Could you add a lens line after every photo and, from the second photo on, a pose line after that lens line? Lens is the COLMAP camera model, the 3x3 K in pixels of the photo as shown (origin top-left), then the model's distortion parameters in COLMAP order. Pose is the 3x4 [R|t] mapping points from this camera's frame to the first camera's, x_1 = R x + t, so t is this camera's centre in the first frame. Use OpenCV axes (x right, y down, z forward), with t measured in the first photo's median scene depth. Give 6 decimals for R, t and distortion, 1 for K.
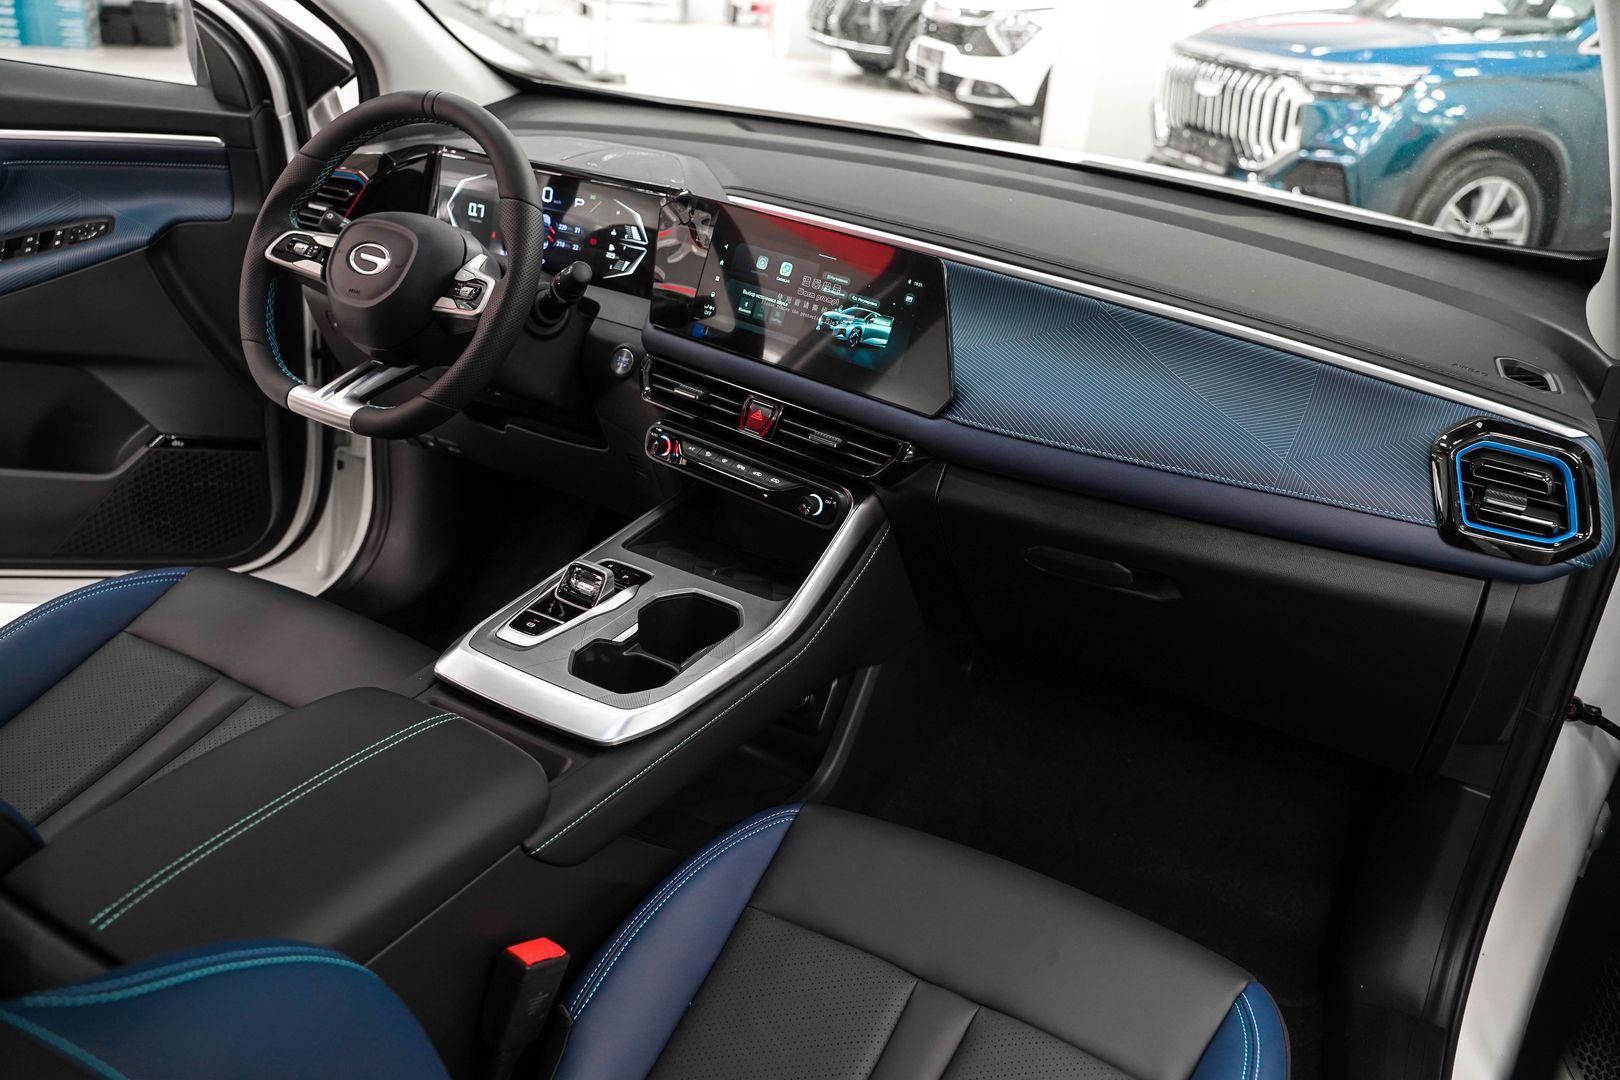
lens RADIAL K [[1310.4, 0, 810.0], [0, 1310.4, 540.0], [0, 0, 1]] dist [-0.123197, 0.101435]
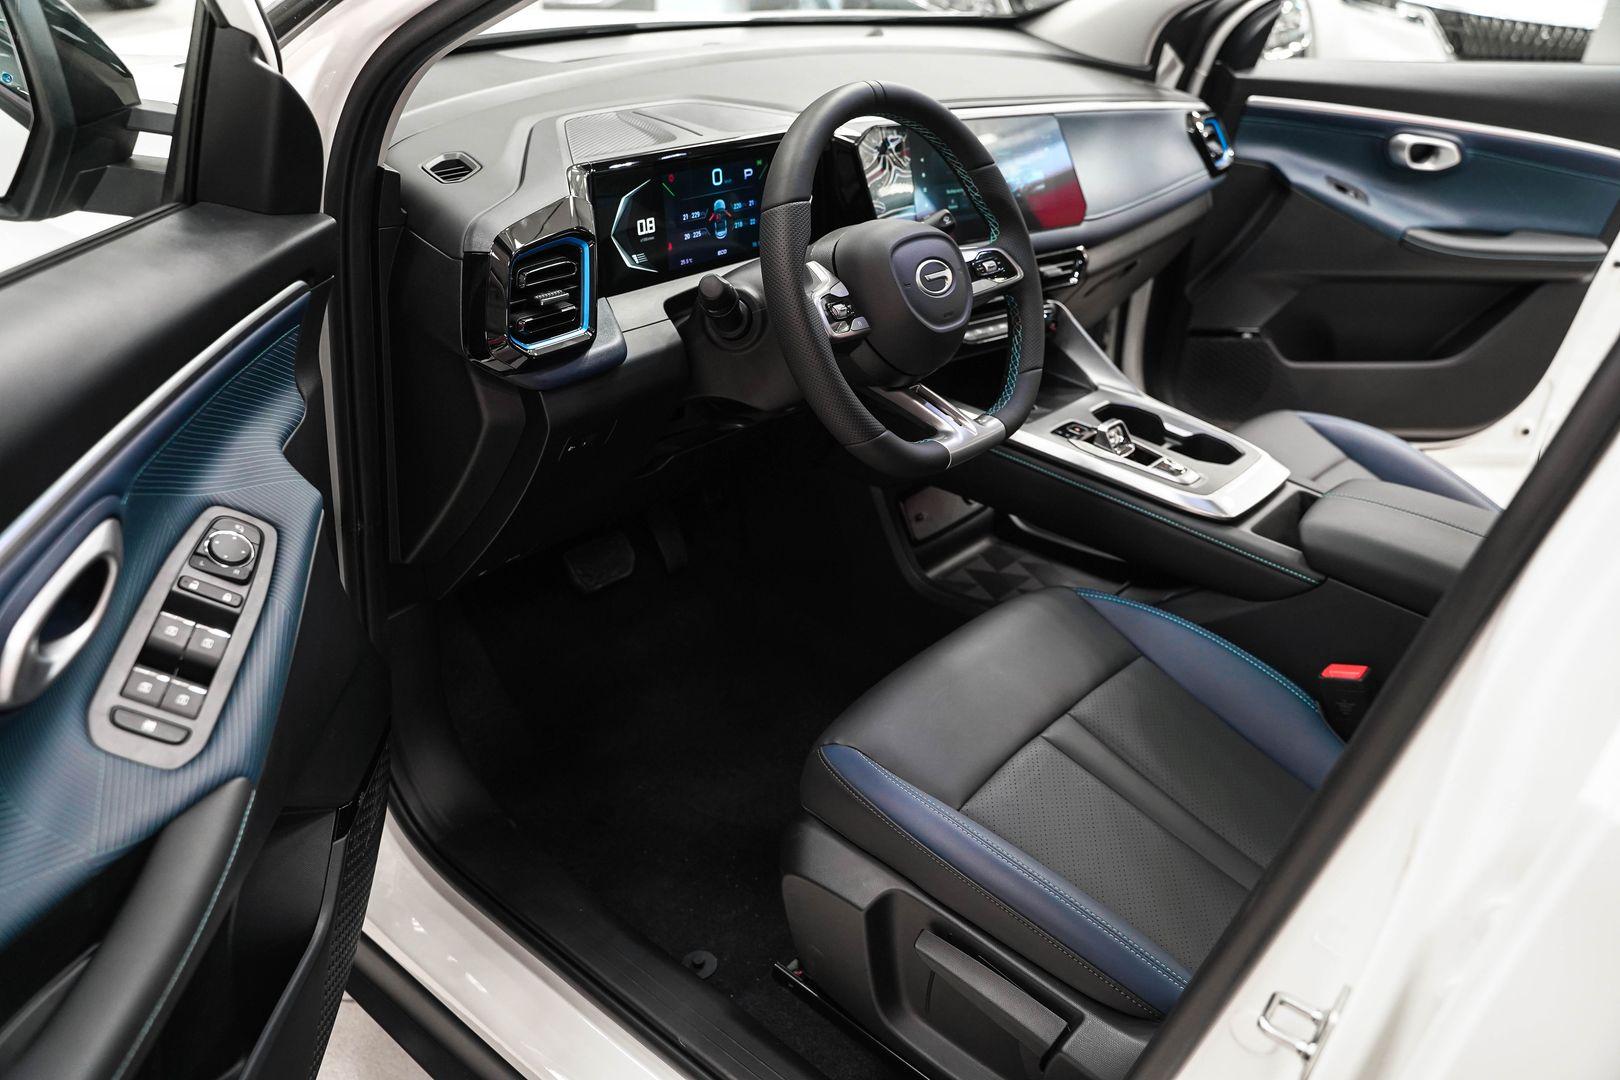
lens RADIAL K [[1310.4, 0, 810.0], [0, 1310.4, 540.0], [0, 0, 1]] dist [-0.123197, 0.101435]
pose [[0.193527, -0.533564, 0.823320, -1.128974], [0.346784, 0.822216, 0.451334, -0.474731], [-0.917763, 0.198168, 0.344152, 0.742815]]
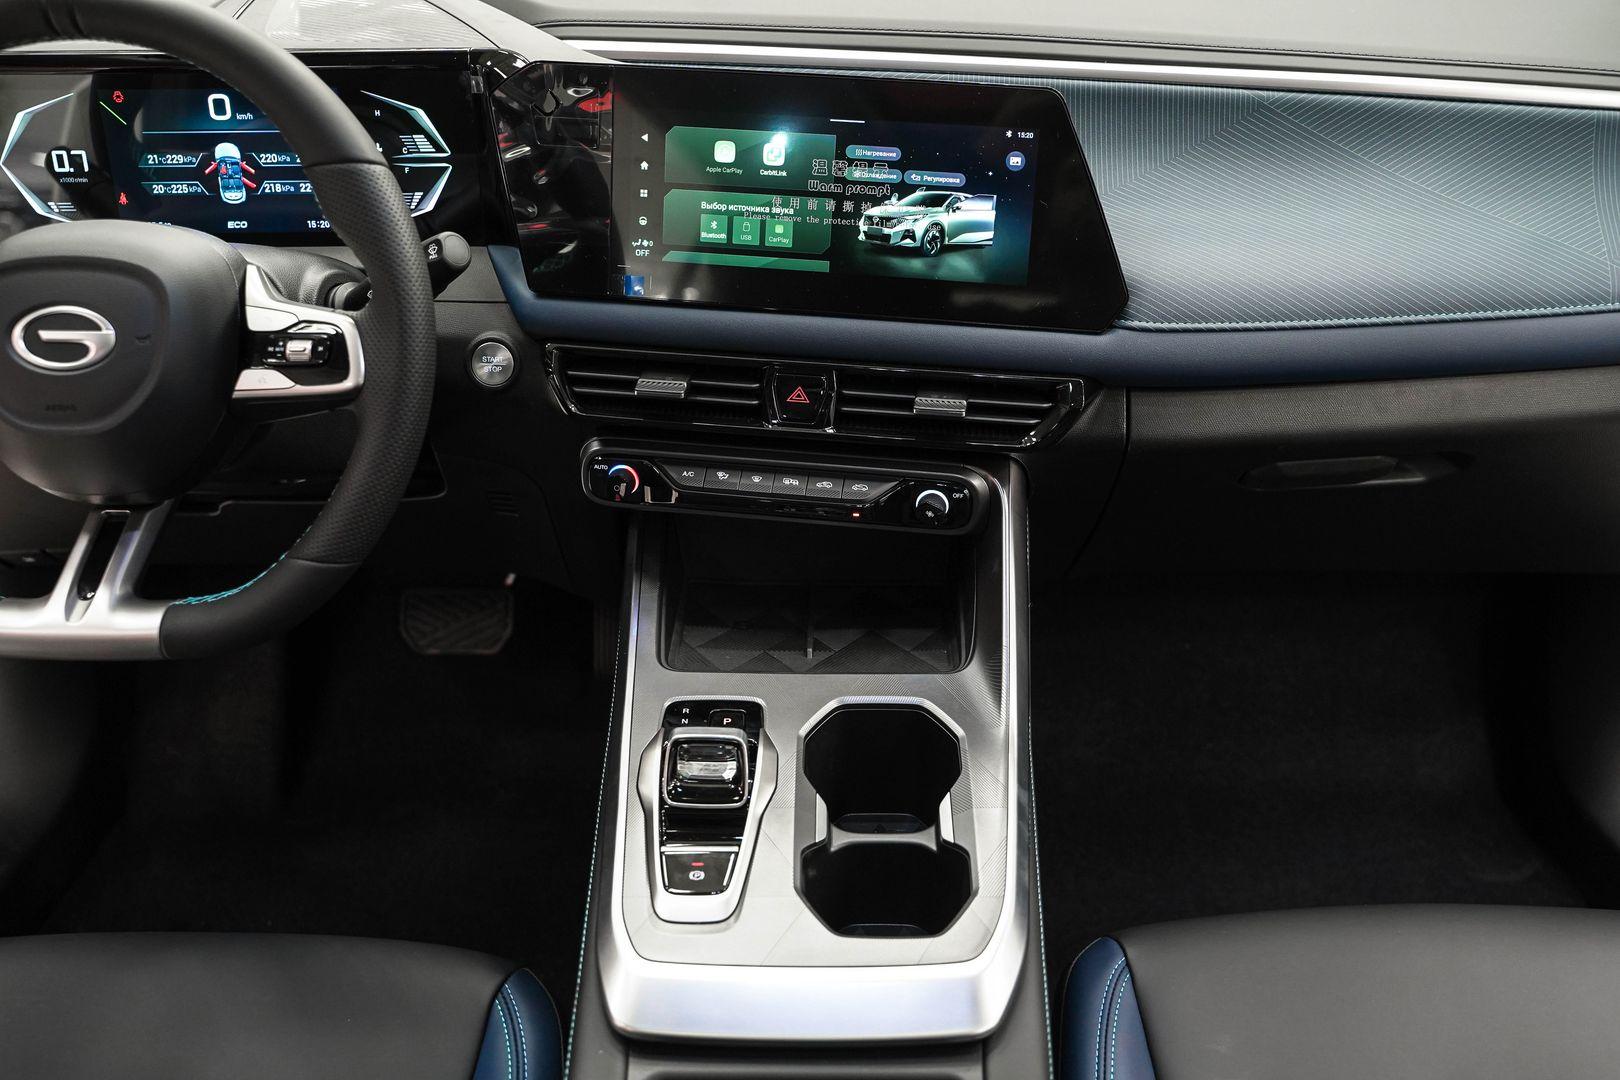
lens RADIAL K [[1648.9, 0, 810.0], [0, 1648.9, 540.0], [0, 0, 1]] dist [-0.045392, 0.088827]
pose [[0.876190, -0.337053, 0.344510, -0.309369], [0.278218, 0.937390, 0.209512, -0.182392], [-0.393557, -0.087724, 0.915105, 0.252020]]
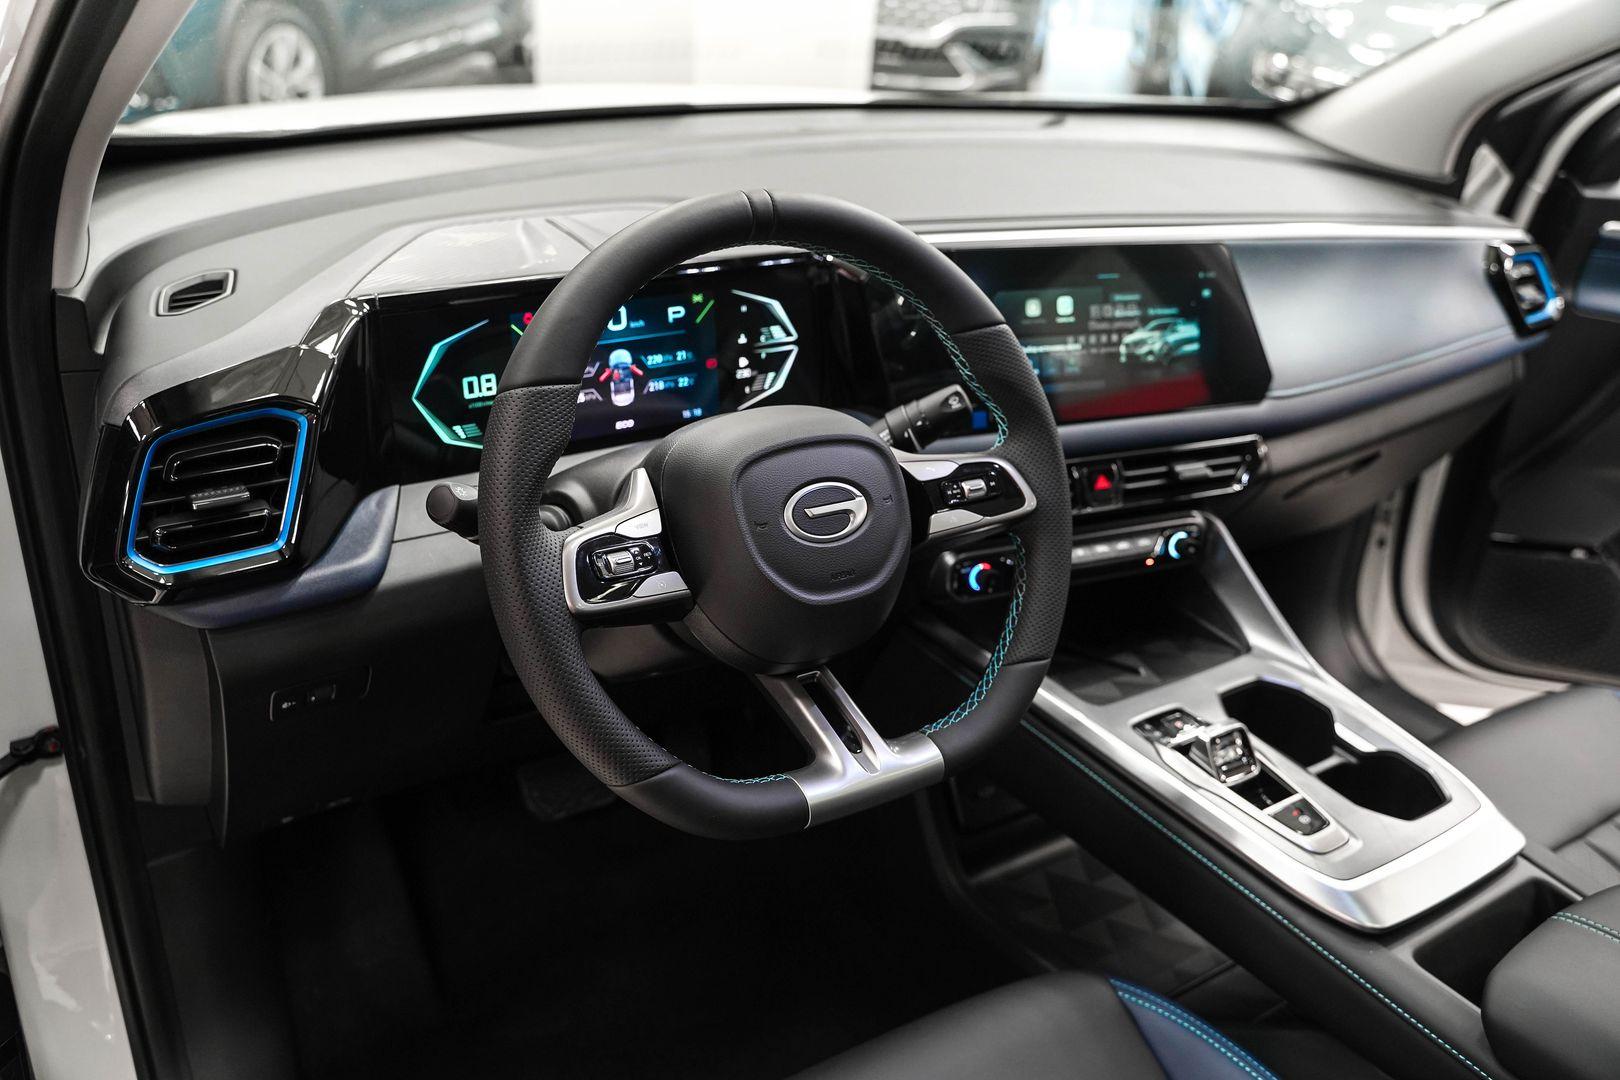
lens RADIAL K [[1310.4, 0, 810.0], [0, 1310.4, 540.0], [0, 0, 1]] dist [-0.123197, 0.101435]
pose [[0.479780, -0.443231, 0.757204, -0.720980], [0.351717, 0.887802, 0.296822, -0.349646], [-0.803807, 0.123912, 0.581842, 0.630799]]
